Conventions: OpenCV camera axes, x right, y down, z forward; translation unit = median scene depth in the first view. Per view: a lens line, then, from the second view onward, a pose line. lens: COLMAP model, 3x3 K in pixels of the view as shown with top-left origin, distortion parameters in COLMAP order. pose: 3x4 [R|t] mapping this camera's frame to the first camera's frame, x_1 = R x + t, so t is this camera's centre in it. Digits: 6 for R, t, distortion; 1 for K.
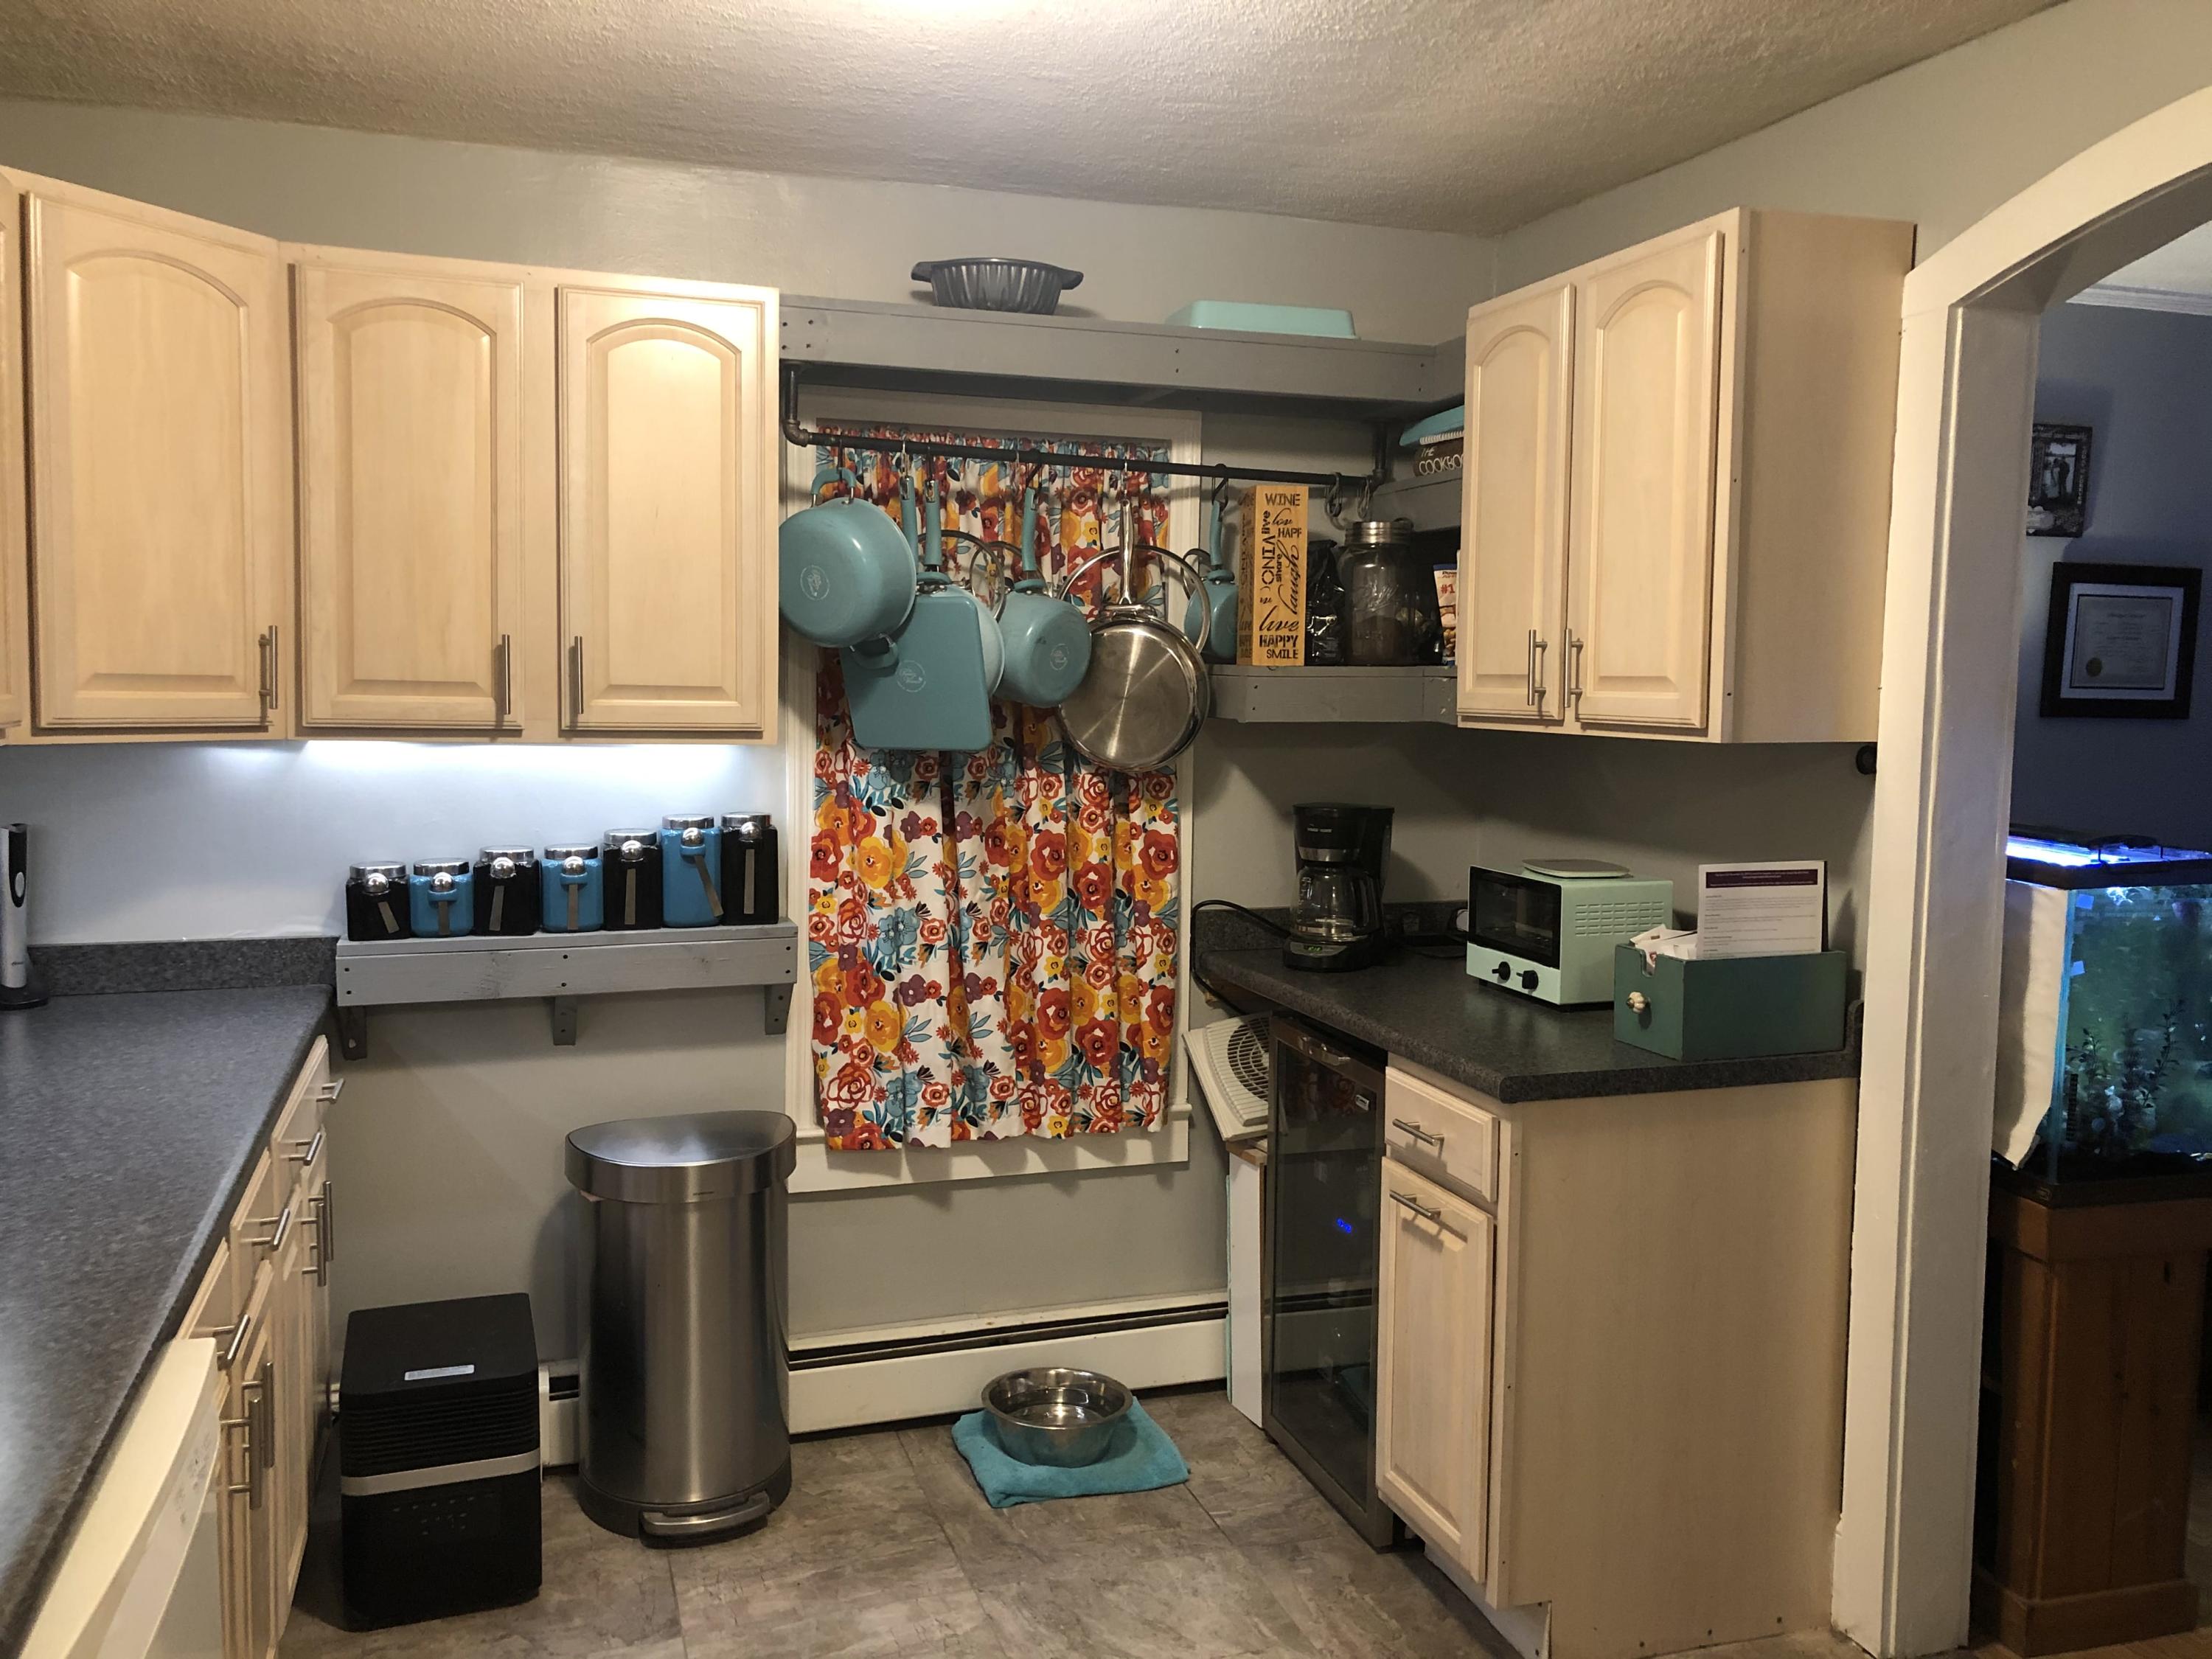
lens RADIAL K [[1791.0, 0, 1106.0], [0, 1791.0, 829.5], [0, 0, 1]] dist [0.034976, -0.007917]
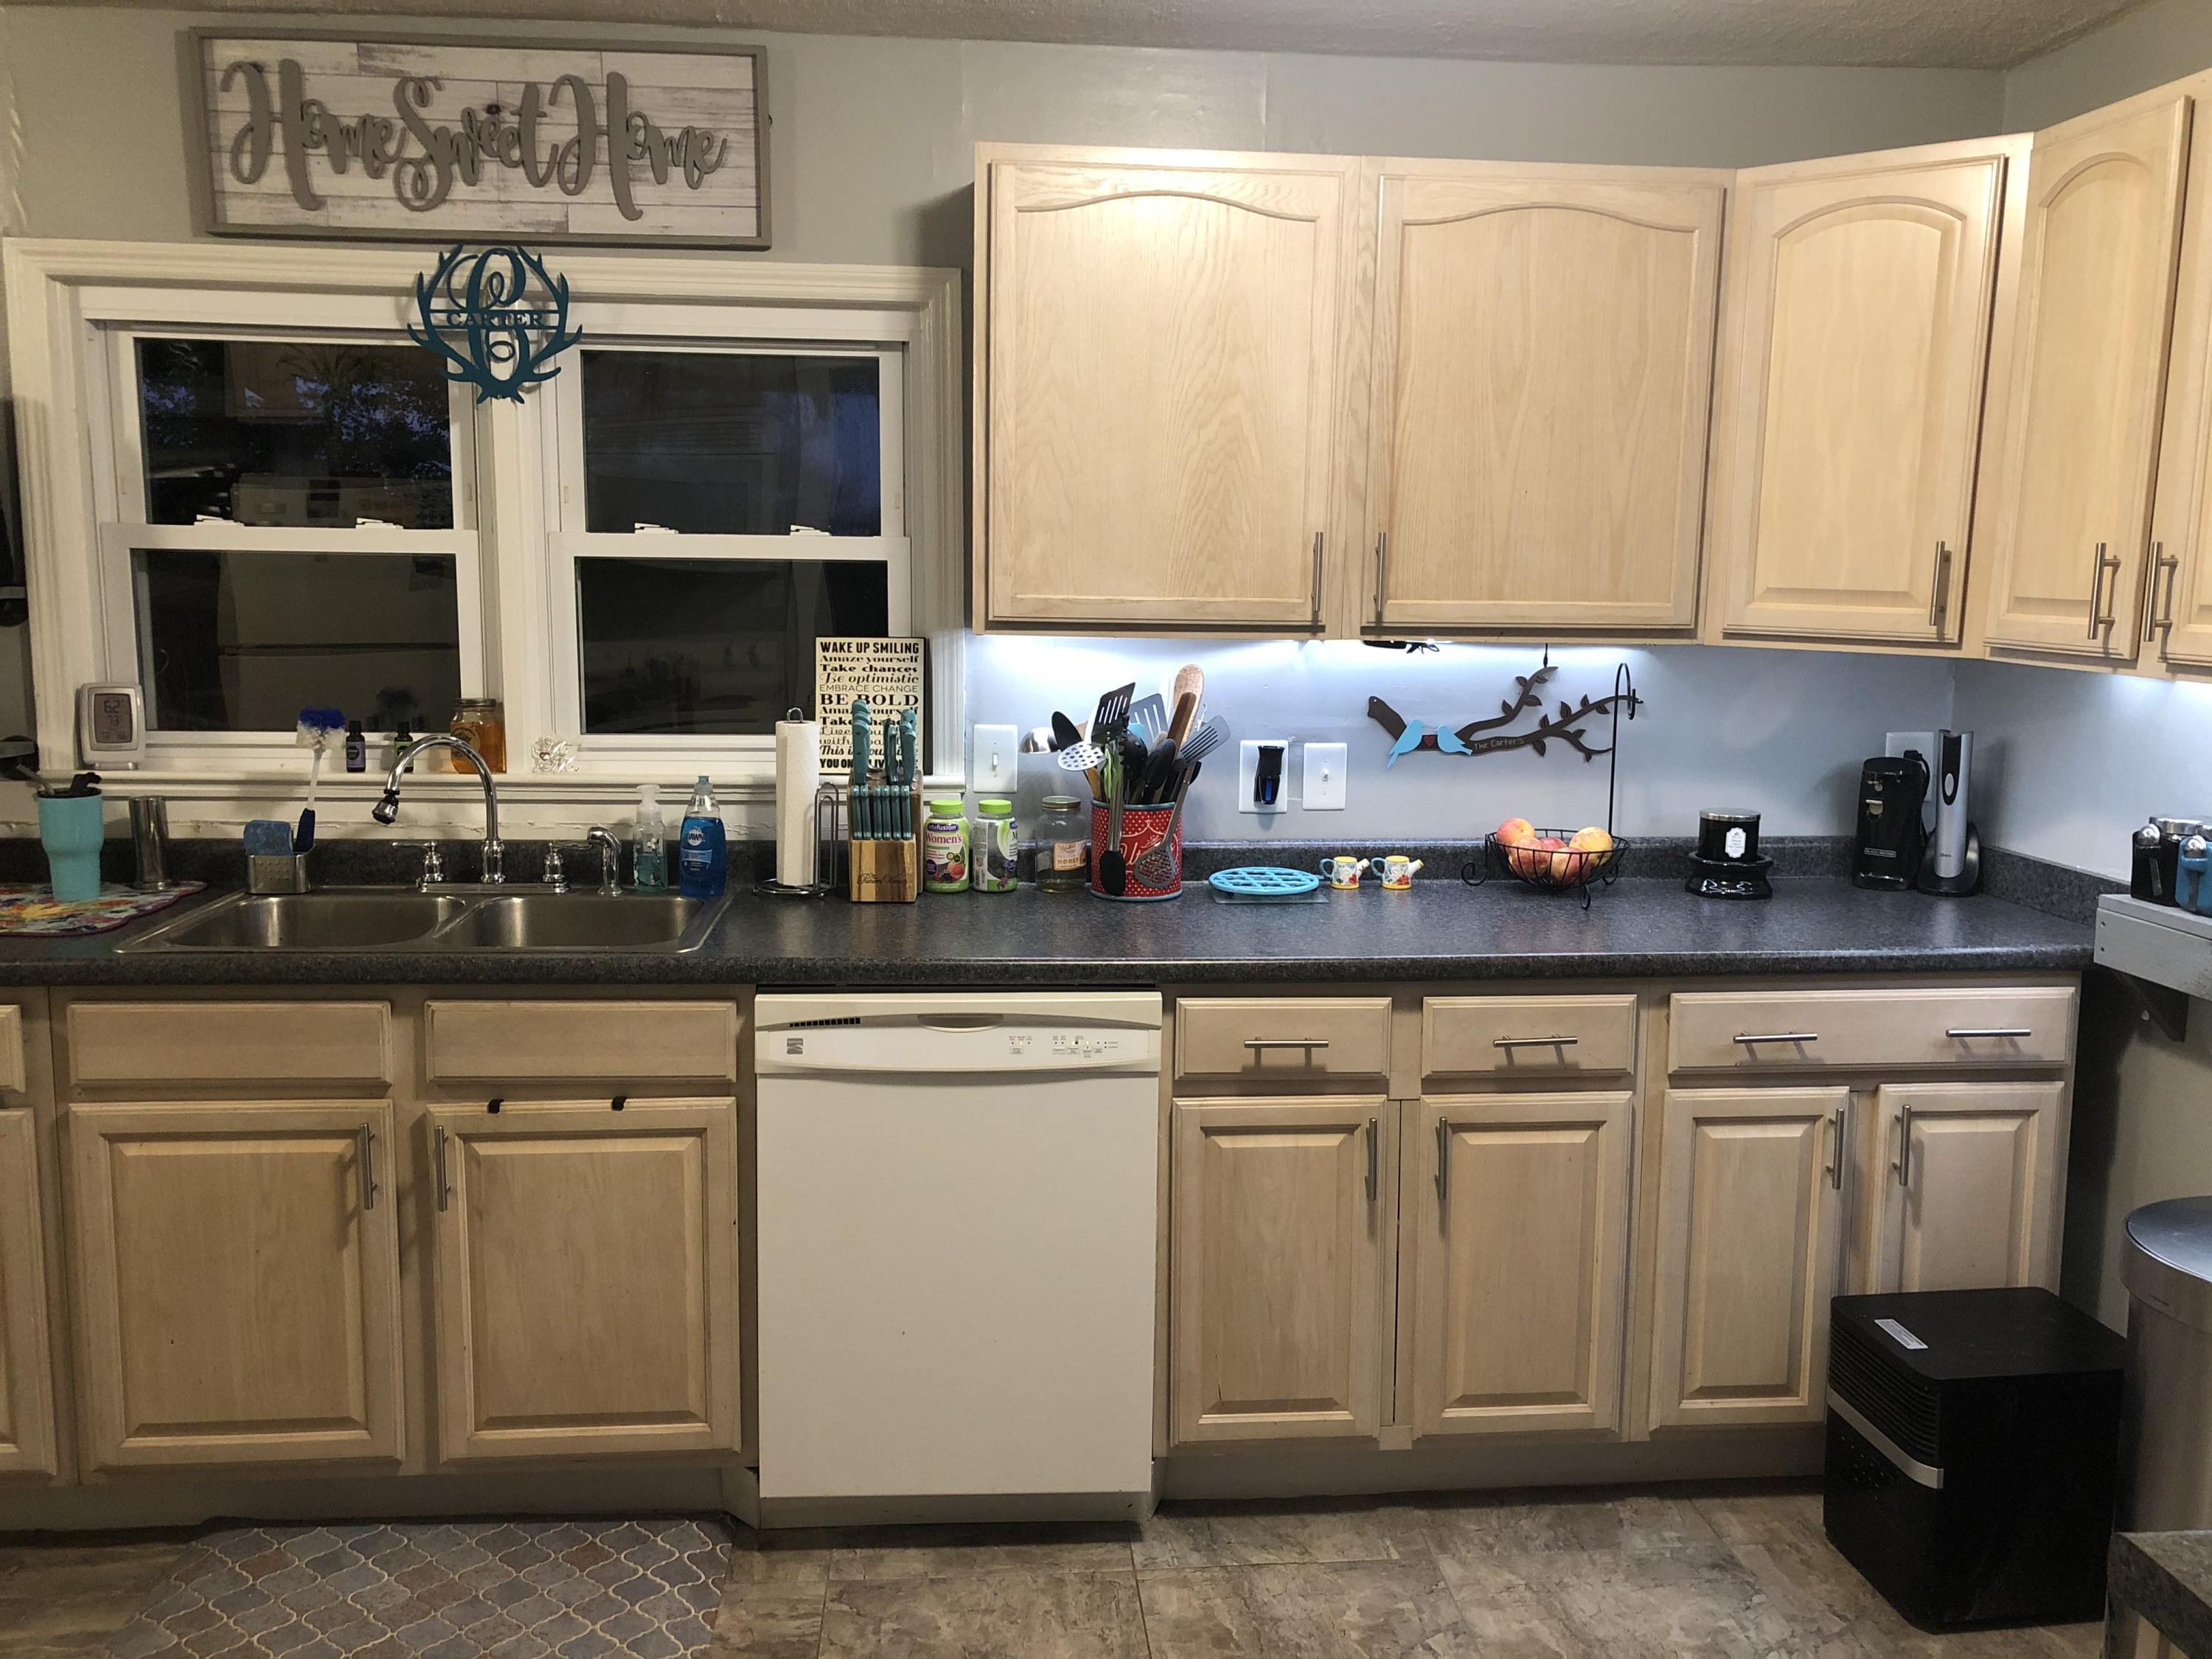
lens RADIAL K [[1791.0, 0, 1106.0], [0, 1791.0, 829.5], [0, 0, 1]] dist [0.034976, -0.007917]
pose [[-0.203689, 0.129689, -0.970408, 0.596721], [-0.106228, 0.982408, 0.153590, -0.058912], [0.973256, 0.134369, -0.186329, 0.733274]]
